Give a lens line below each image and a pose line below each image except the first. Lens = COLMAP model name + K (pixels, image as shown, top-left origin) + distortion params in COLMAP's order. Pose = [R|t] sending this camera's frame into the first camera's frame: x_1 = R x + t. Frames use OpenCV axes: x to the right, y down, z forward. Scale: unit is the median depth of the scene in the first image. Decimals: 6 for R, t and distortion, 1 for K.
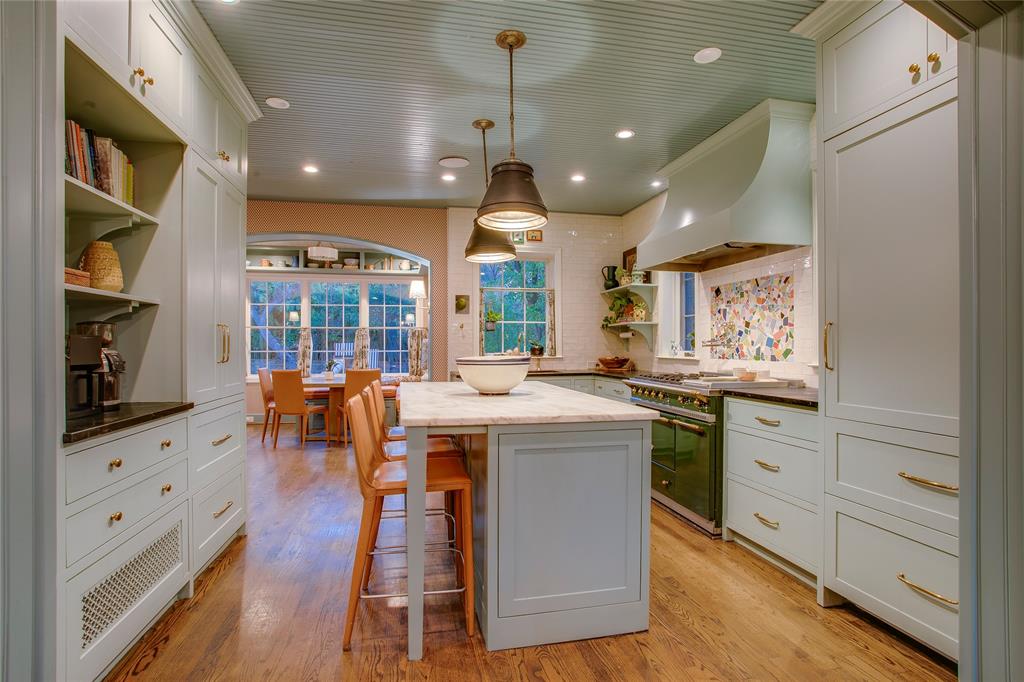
lens RADIAL K [[471.5, 0, 507.6], [0, 471.5, 345.4], [0, 0, 1]] dist [-0.064771, 0.000132]
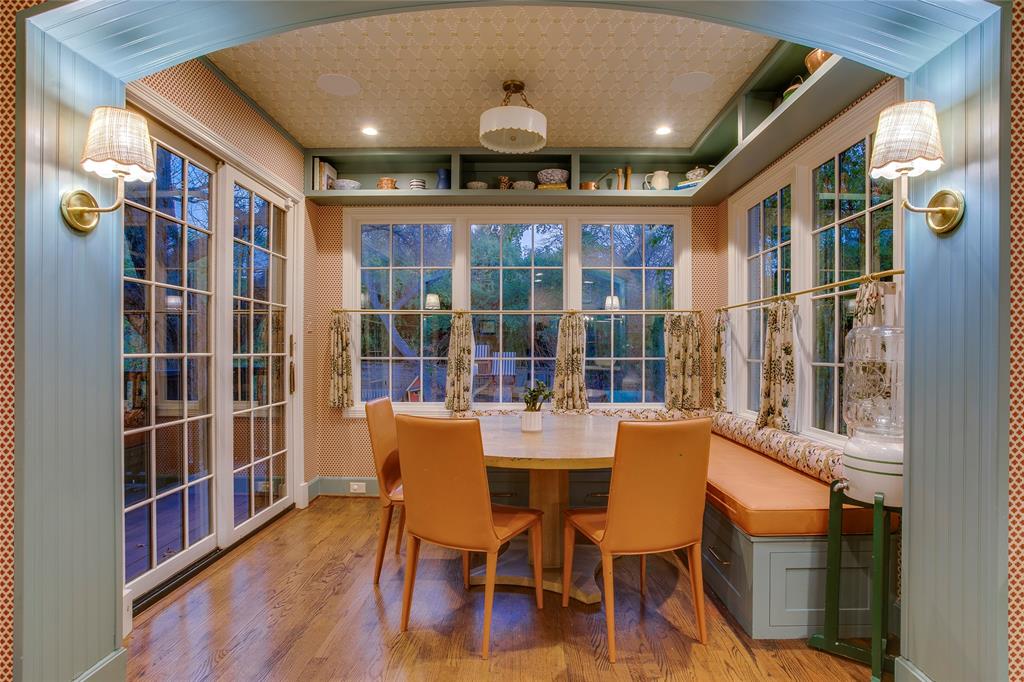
lens RADIAL K [[523.9, 0, 534.4], [0, 523.9, 351.5], [0, 0, 1]] dist [-0.057814, 0.000109]
pose [[0.976082, 0.005992, -0.217322, -0.363765], [-0.004567, 0.999965, 0.007059, 0.001350], [0.217356, -0.005897, 0.976075, 0.721224]]
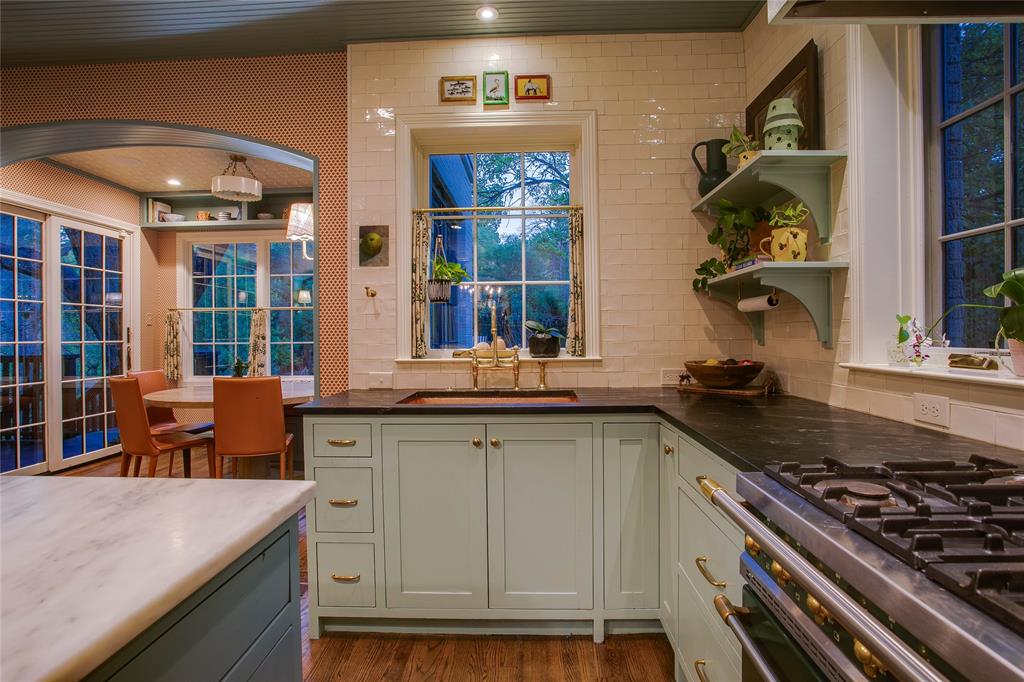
lens RADIAL K [[508.8, 0, 516.8], [0, 508.8, 334.5], [0, 0, 1]] dist [-0.052778, 0.000936]
pose [[0.971799, -0.006322, -0.235727, 0.168873], [0.007698, 0.999958, 0.004917, -0.000654], [0.235686, -0.006593, 0.971807, 0.580713]]
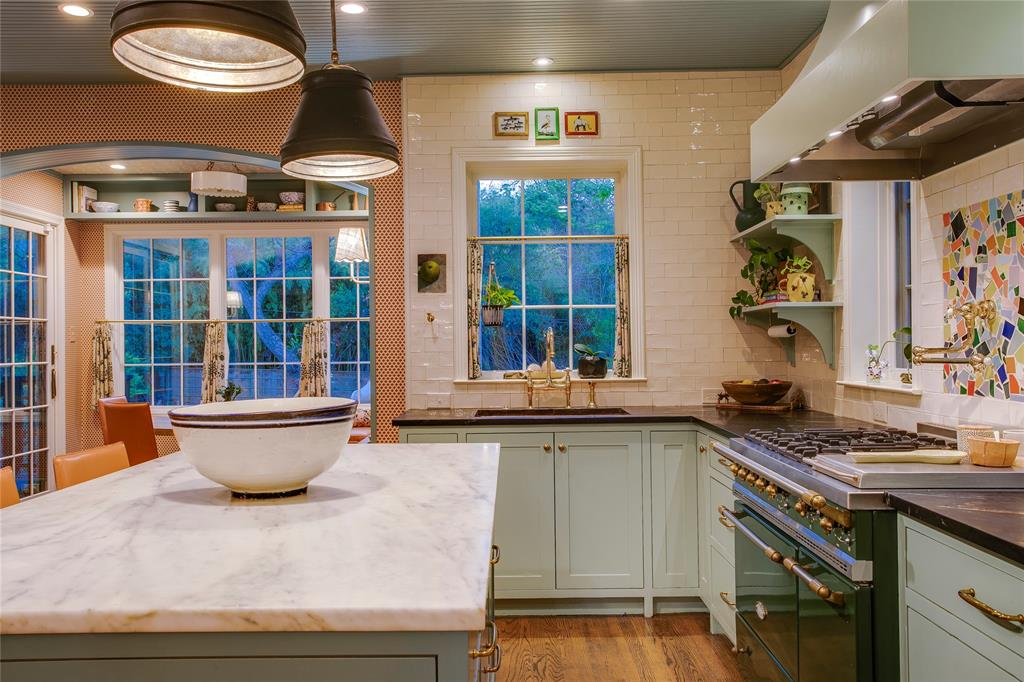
lens RADIAL K [[833.6, 0, 512.0], [0, 833.6, 341.0], [0, 0, 1]] dist [-0.003089, -0.004338]
pose [[0.977396, -0.009536, -0.211203, 0.179983], [0.009301, 0.999955, -0.002104, -0.014279], [0.211214, 0.000092, 0.977440, 0.176365]]
